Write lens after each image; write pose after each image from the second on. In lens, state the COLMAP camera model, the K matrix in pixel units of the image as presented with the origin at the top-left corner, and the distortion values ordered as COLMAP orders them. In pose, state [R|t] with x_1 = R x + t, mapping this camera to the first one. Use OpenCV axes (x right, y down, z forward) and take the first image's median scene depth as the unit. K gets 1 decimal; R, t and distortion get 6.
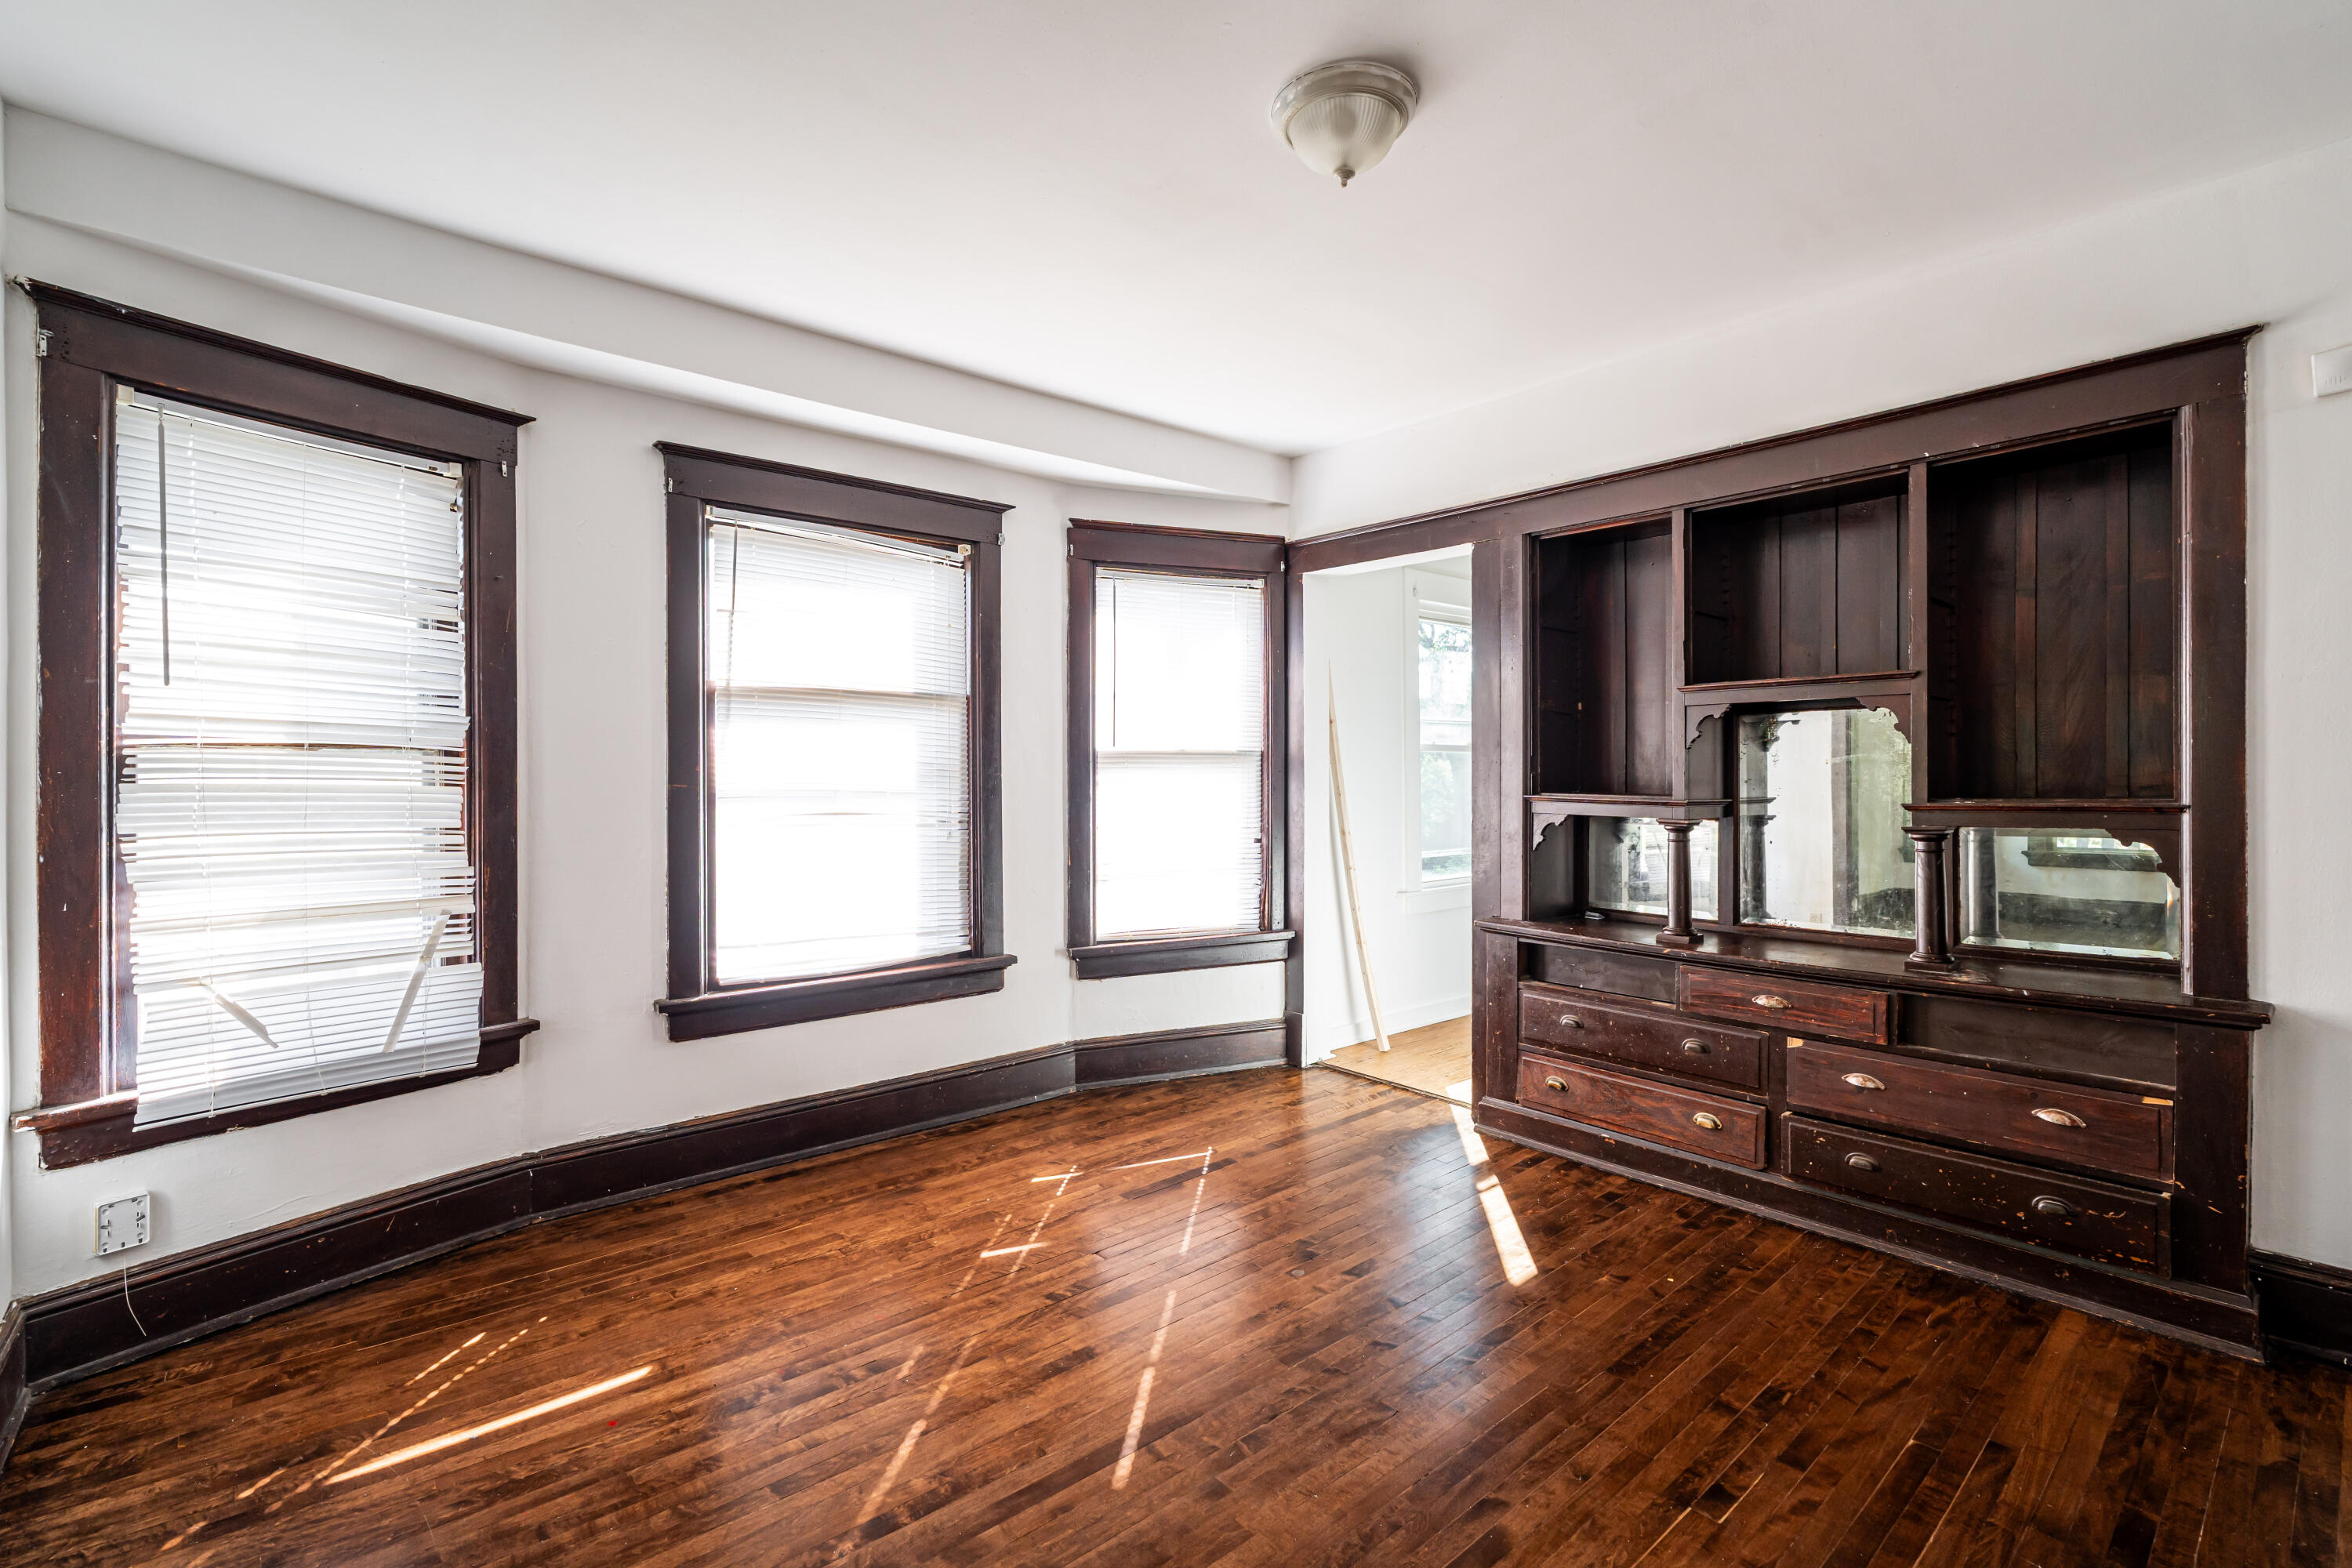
lens RADIAL K [[1080.1, 0, 1172.5], [0, 1080.1, 774.7], [0, 0, 1]] dist [-0.001601, 0.000382]
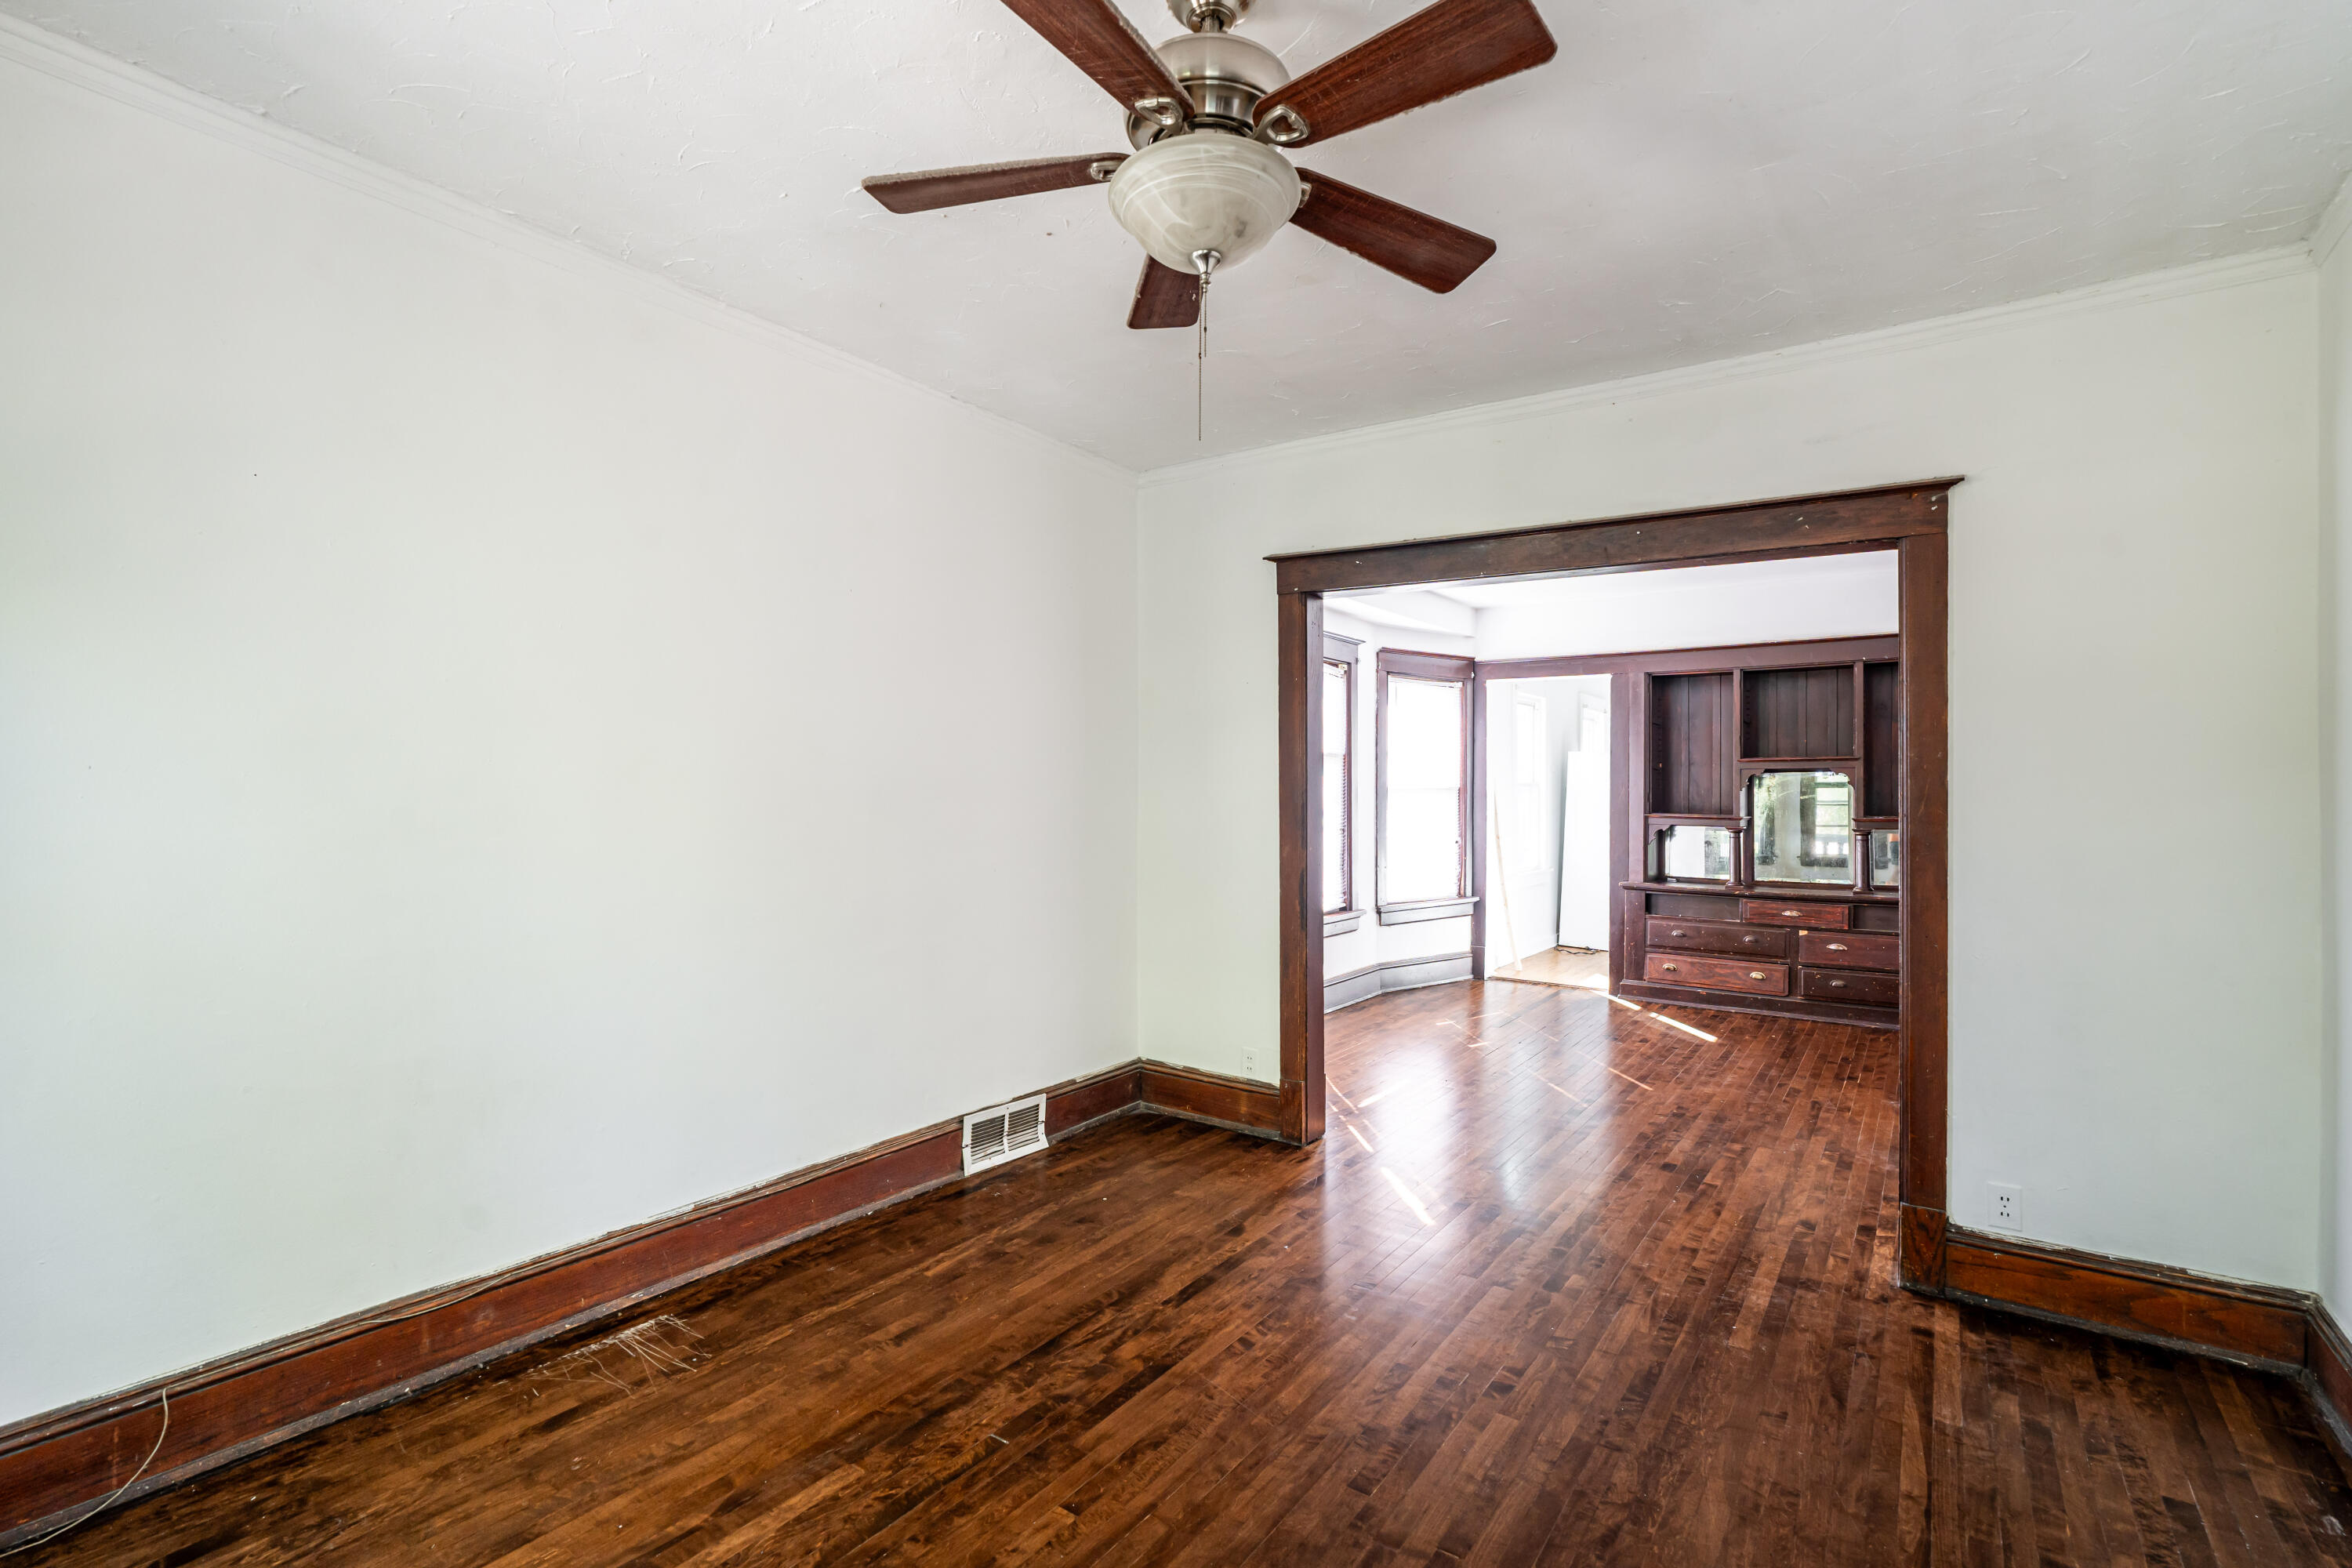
lens RADIAL K [[1090.4, 0, 1178.4], [0, 1090.4, 777.5], [0, 0, 1]] dist [-0.002769, -0.000544]
pose [[0.971800, 0.010930, 0.235552, -1.001794], [-0.007143, 0.999831, -0.016922, -0.007357], [-0.235697, 0.014762, 0.971714, -0.701291]]
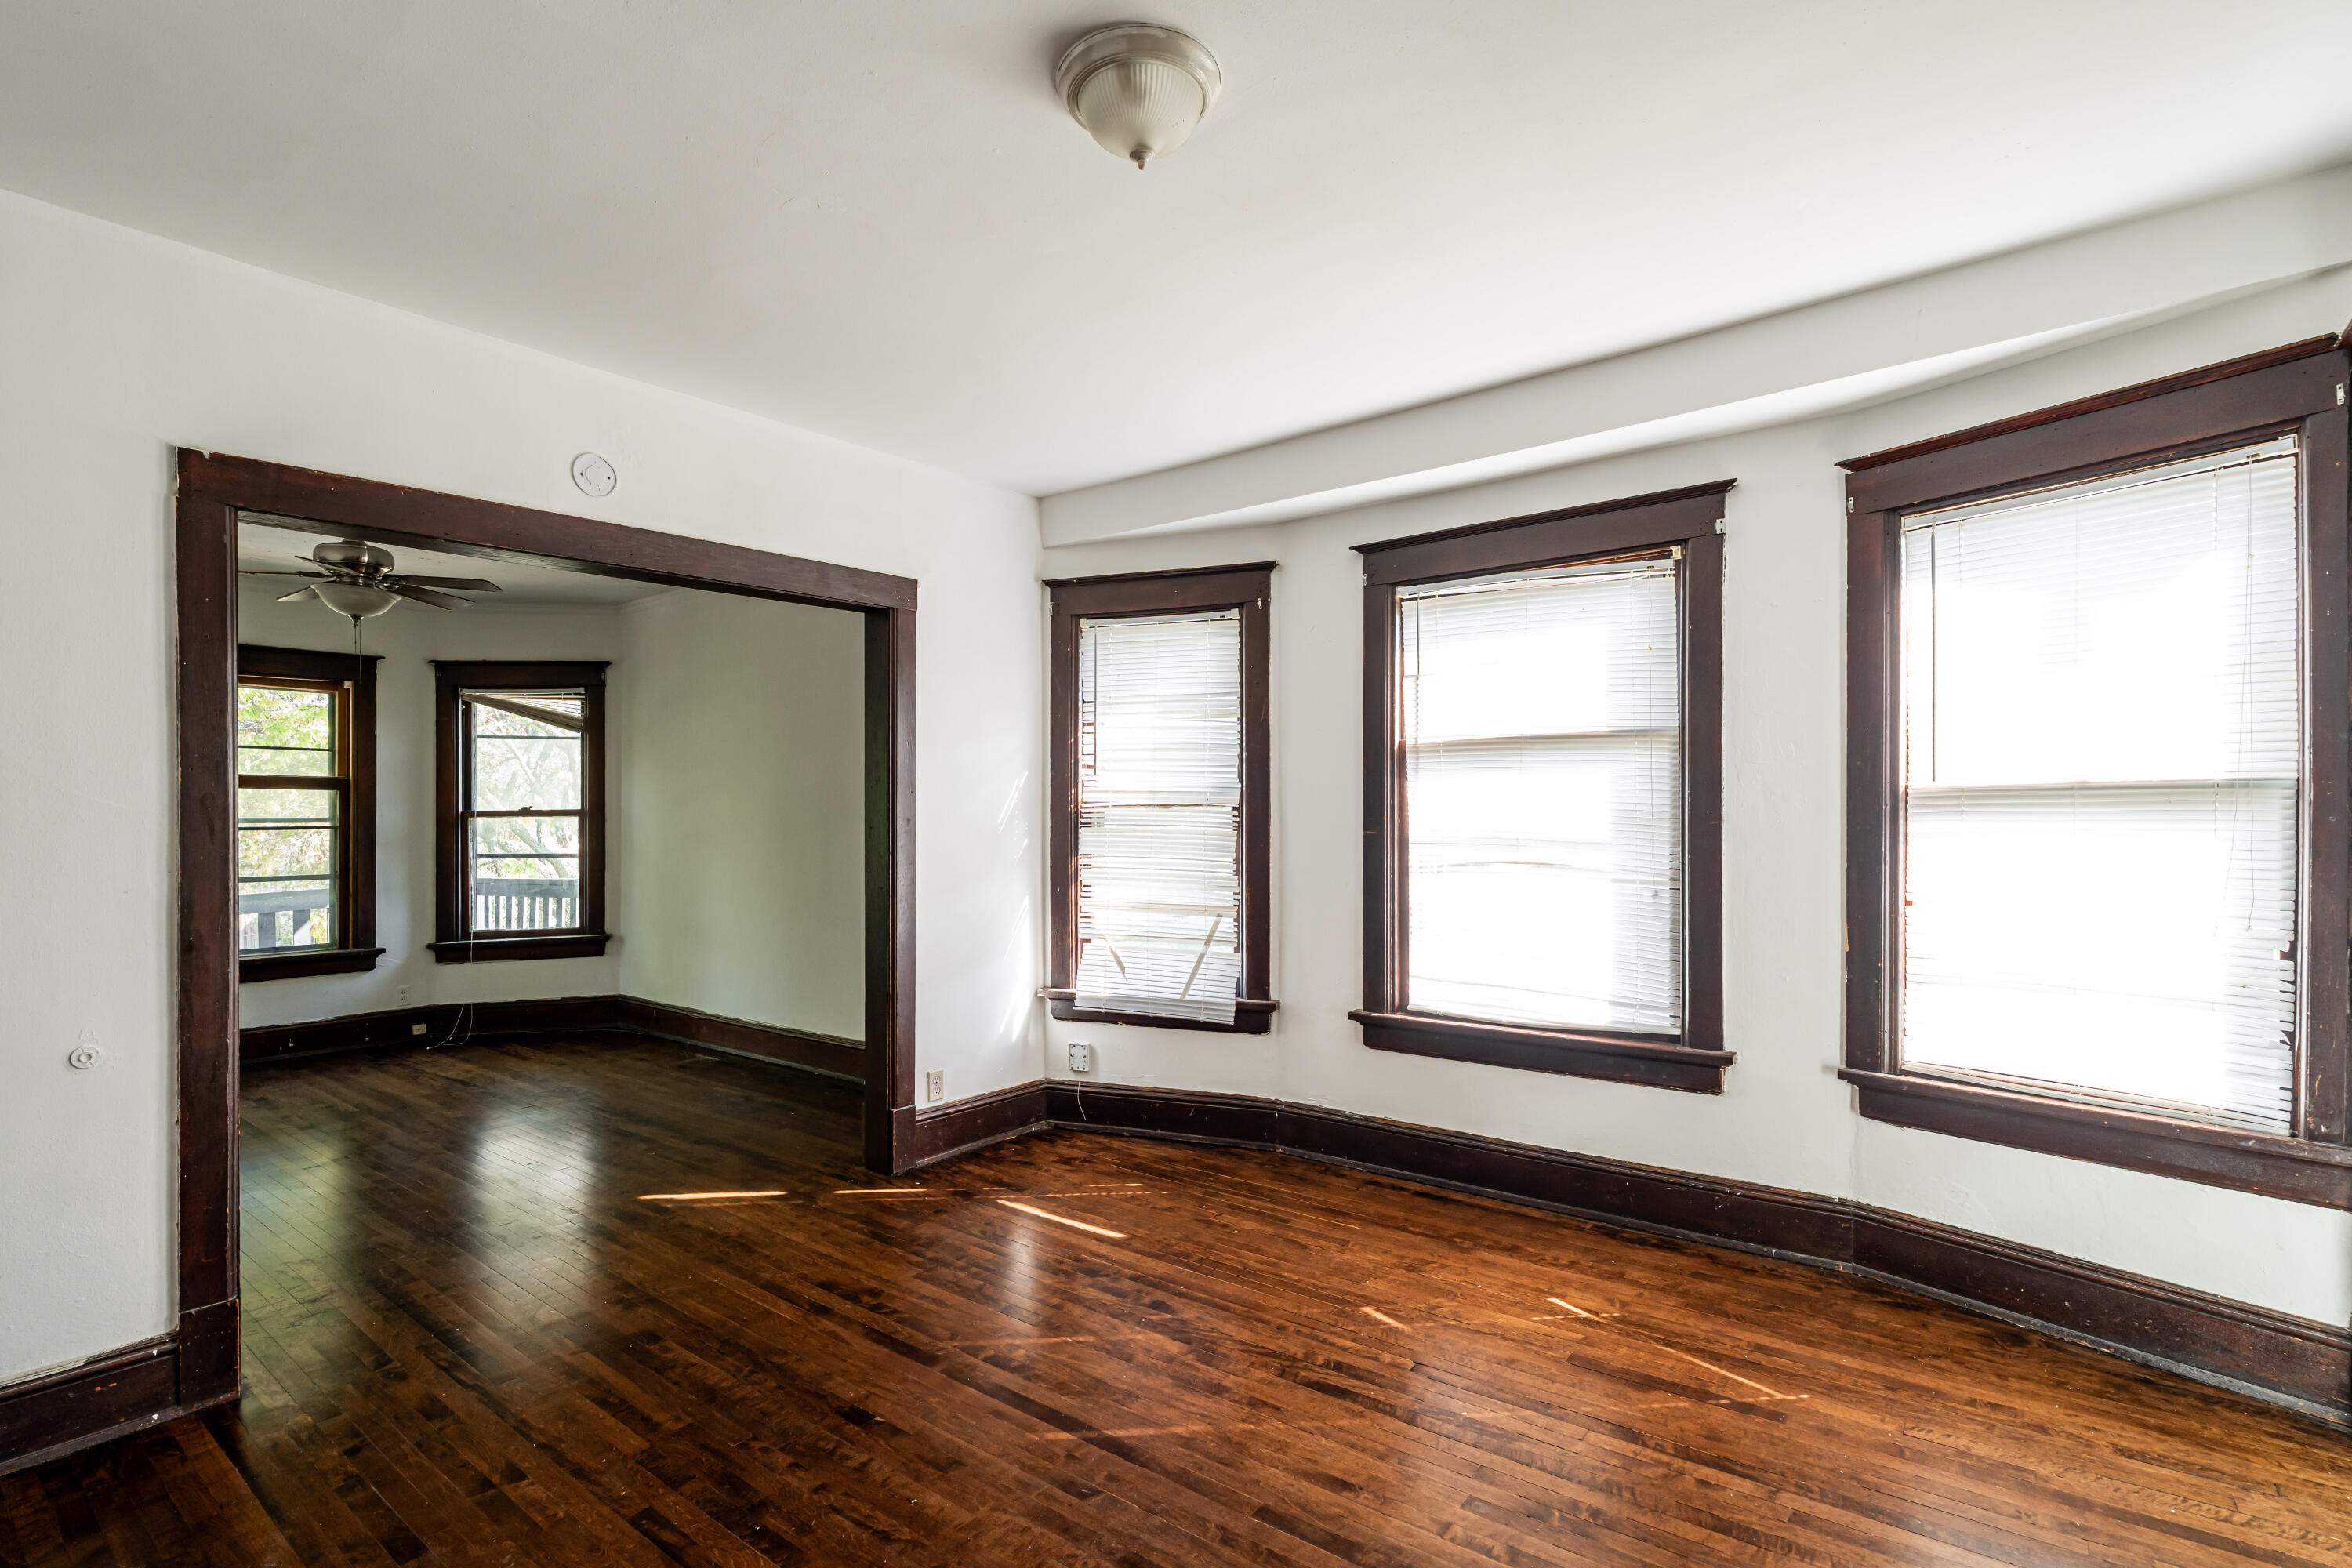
lens RADIAL K [[1111.5, 0, 1177.3], [0, 1111.5, 820.8], [0, 0, 1]] dist [-0.002877, 0.000065]
pose [[0.187529, 0.003169, -0.982254, 0.678927], [0.002774, 0.999989, 0.003756, -0.007076], [0.982255, -0.003429, 0.187519, 0.546441]]
